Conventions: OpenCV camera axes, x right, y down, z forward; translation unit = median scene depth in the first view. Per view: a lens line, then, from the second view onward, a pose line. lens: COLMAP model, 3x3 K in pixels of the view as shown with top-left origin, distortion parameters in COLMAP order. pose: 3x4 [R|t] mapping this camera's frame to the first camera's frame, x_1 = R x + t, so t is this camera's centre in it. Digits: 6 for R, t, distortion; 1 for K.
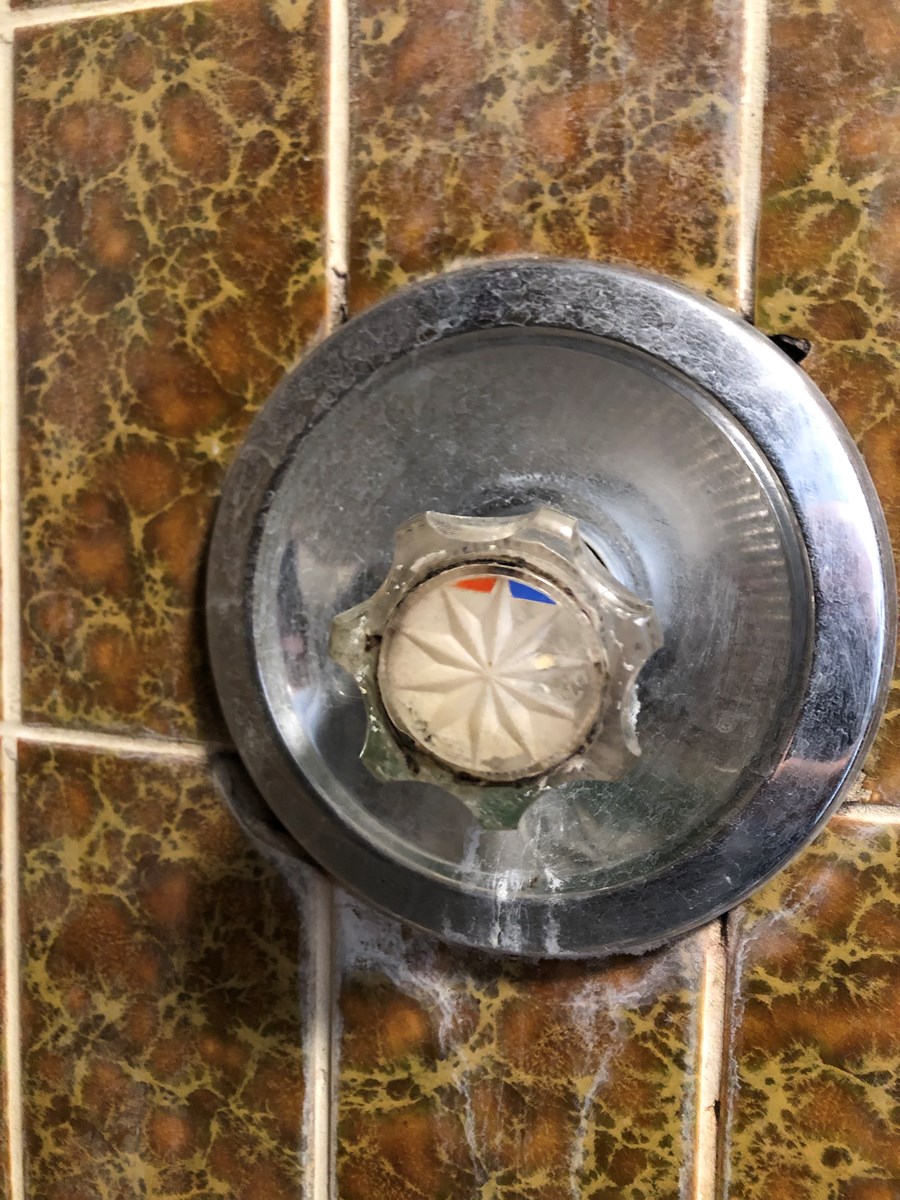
lens RADIAL K [[1000.5, 0, 447.3], [0, 1000.5, 589.2], [0, 0, 1]] dist [-0.024710, 0.031120]
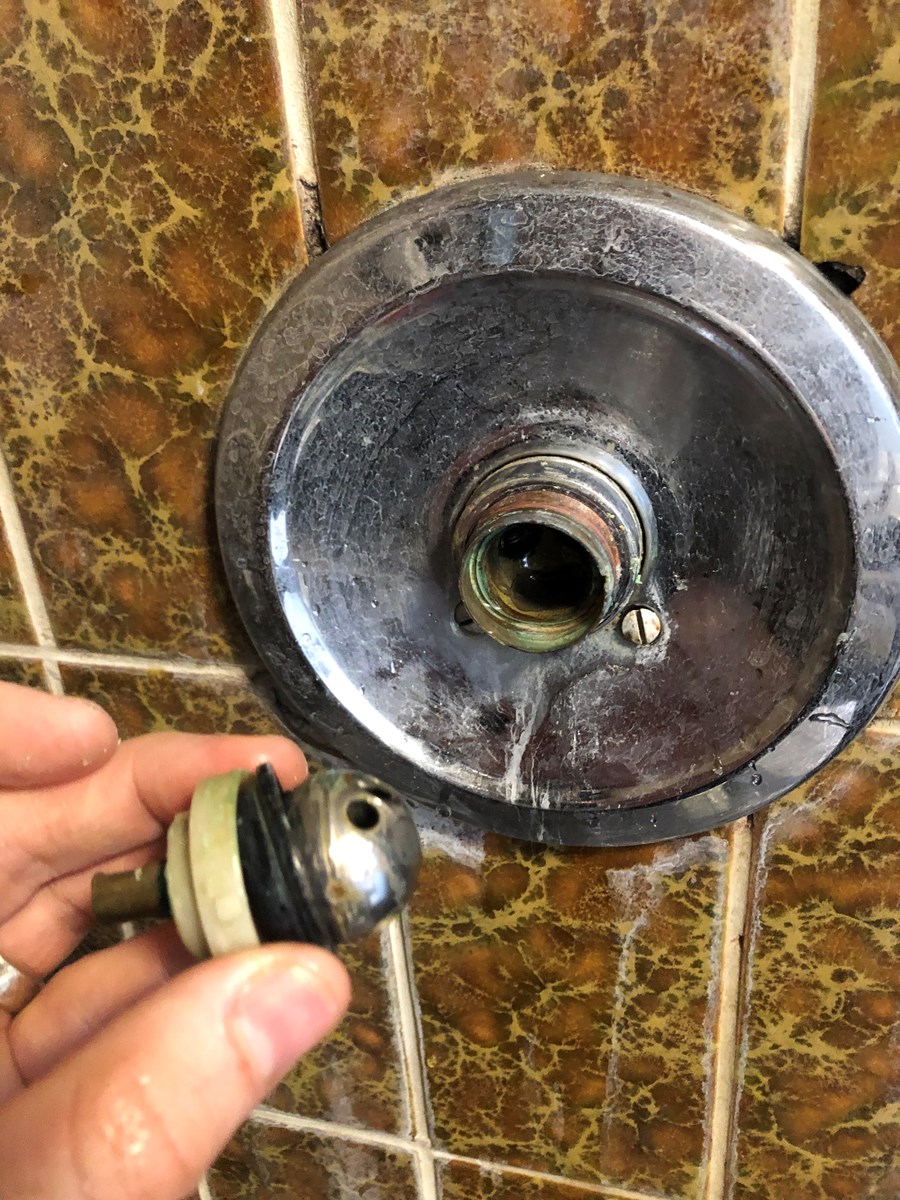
lens RADIAL K [[1000.5, 0, 443.8], [0, 1000.5, 583.9], [0, 0, 1]] dist [-0.024710, 0.031120]
pose [[0.995221, -0.095161, -0.021918, -0.007752], [0.096403, 0.921621, 0.375928, -0.326019], [-0.015573, -0.376244, 0.926390, 0.089825]]
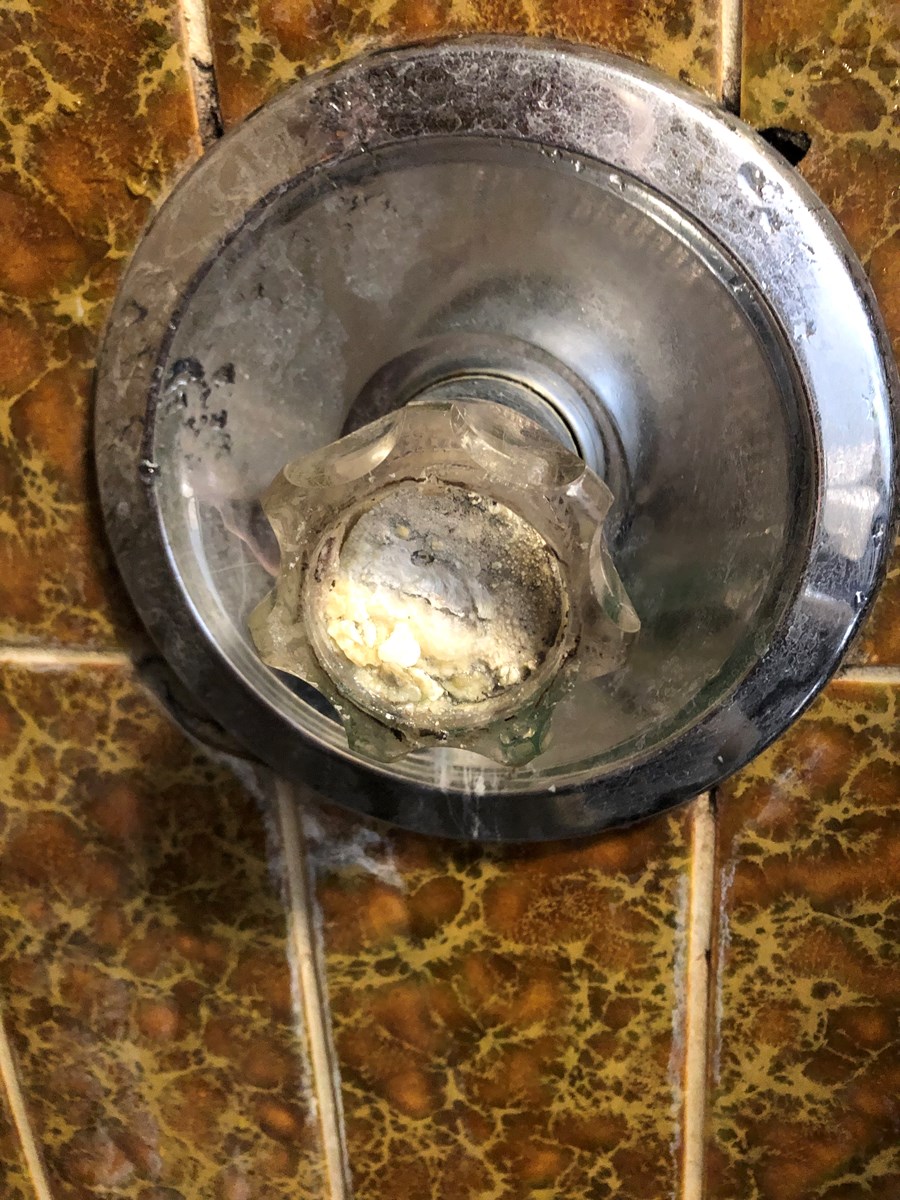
lens RADIAL K [[1000.5, 0, 461.1], [0, 1000.5, 584.3], [0, 0, 1]] dist [-0.024710, 0.031120]
pose [[0.991610, -0.105418, 0.074809, -0.011481], [0.082606, 0.961922, 0.260542, -0.121496], [-0.099427, -0.252176, 0.962560, 0.151512]]
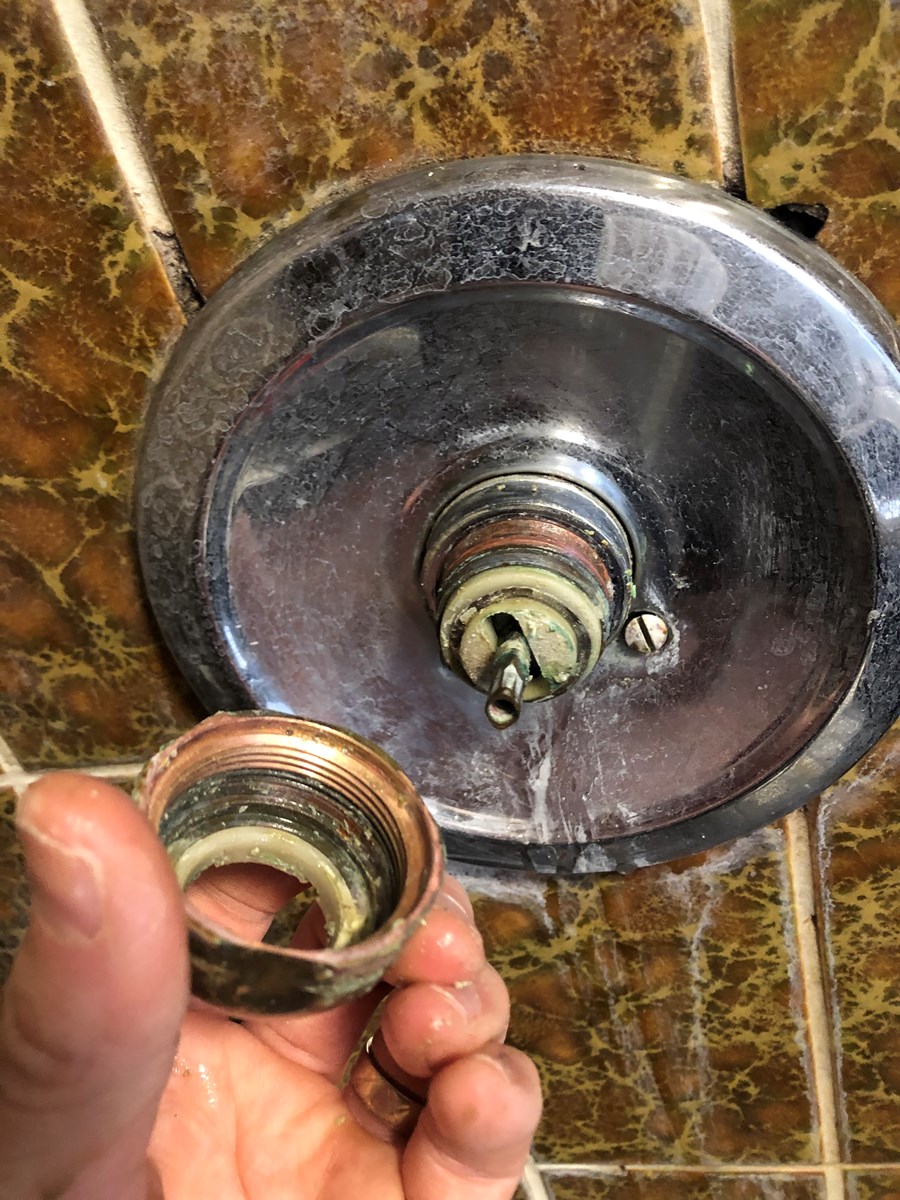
lens RADIAL K [[1000.5, 0, 439.9], [0, 1000.5, 585.2], [0, 0, 1]] dist [-0.024710, 0.031120]
pose [[0.951237, -0.307520, -0.024083, 0.021896], [0.285905, 0.849677, 0.443066, -0.380838], [-0.115789, -0.428346, 0.896166, 0.232446]]
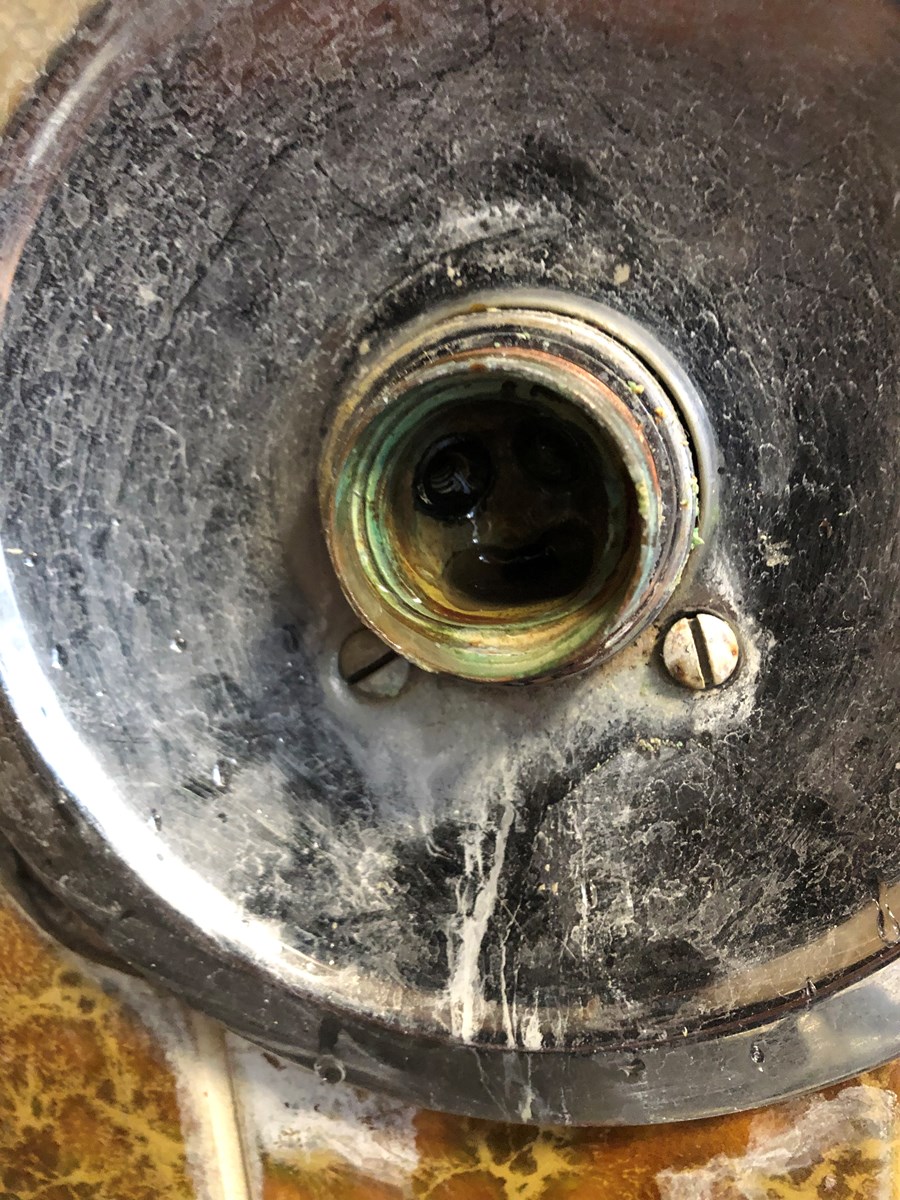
lens RADIAL K [[1046.3, 0, 461.4], [0, 1046.3, 595.5], [0, 0, 1]] dist [-0.055631, 0.039401]
pose [[0.988950, -0.128473, 0.073974, 0.007438], [0.114401, 0.978719, 0.170358, -0.021241], [-0.094286, -0.160013, 0.982602, 0.496587]]
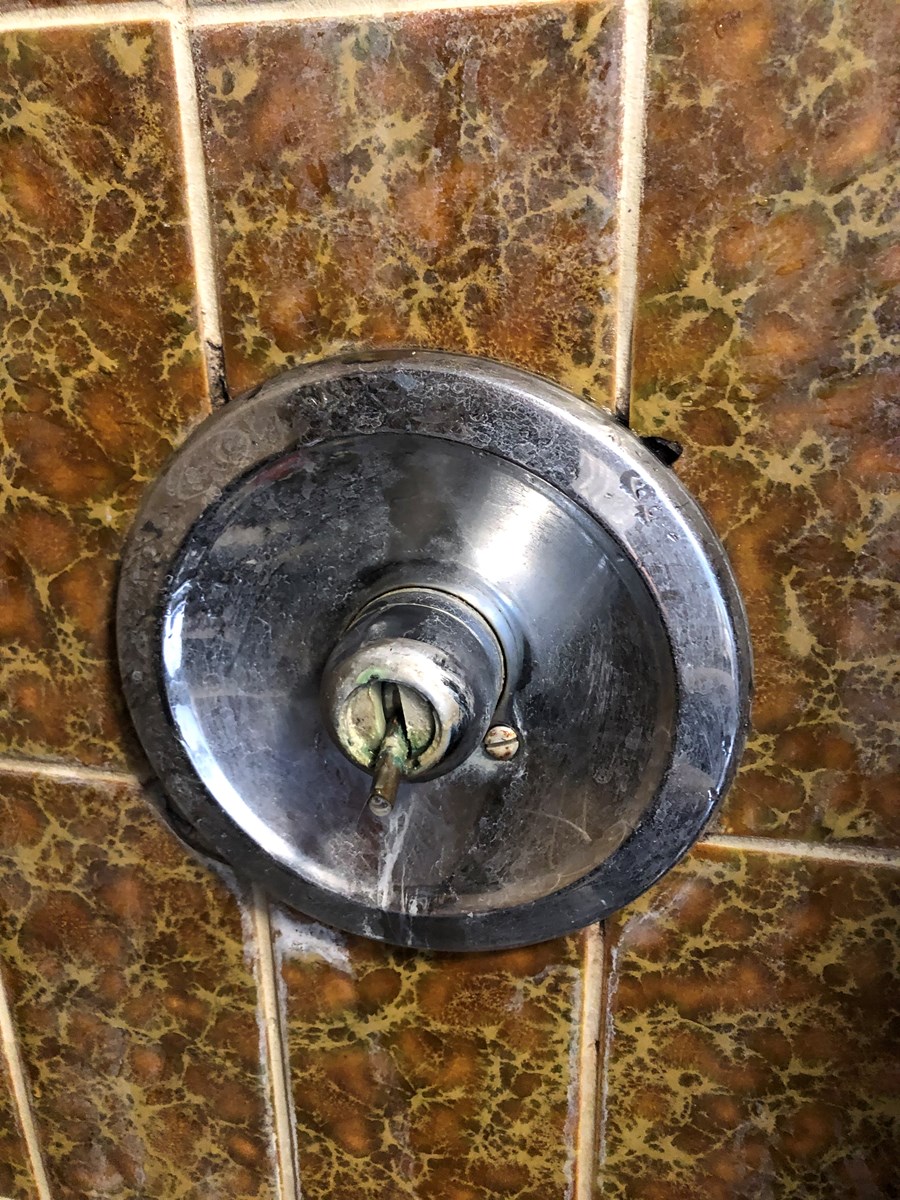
lens RADIAL K [[1000.5, 0, 449.5], [0, 1000.5, 586.8], [0, 0, 1]] dist [-0.024710, 0.031120]
pose [[0.996488, -0.059833, 0.058581, 0.050680], [0.041299, 0.959763, 0.277756, -0.368291], [-0.072843, -0.274361, 0.958864, -0.009164]]
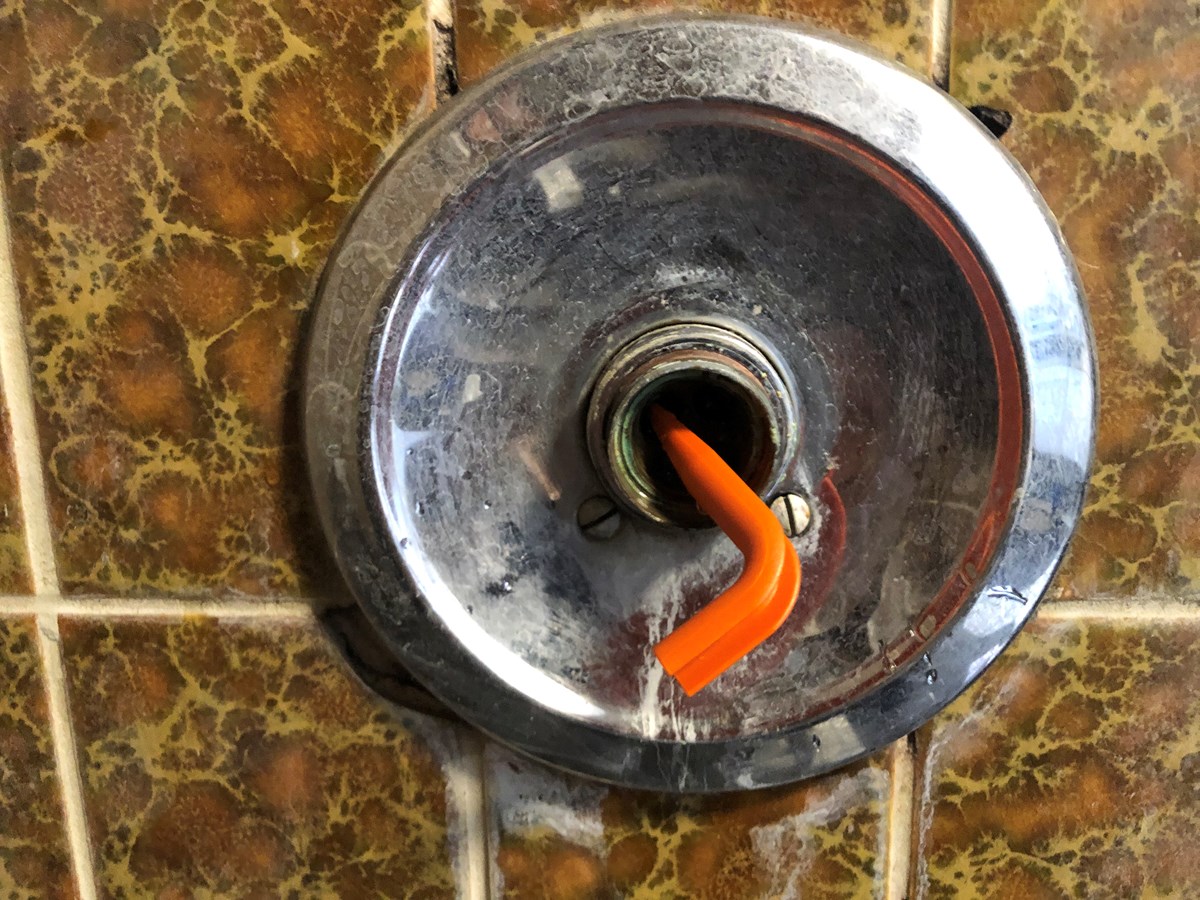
lens RADIAL K [[1000.5, 0, 599.3], [0, 1000.5, 428.0], [0, 0, 1]] dist [-0.024710, 0.031120]
pose [[0.973833, -0.088492, 0.209326, -0.190615], [0.059383, 0.988158, 0.141481, -0.108110], [-0.219367, -0.125349, 0.967557, 0.164011]]
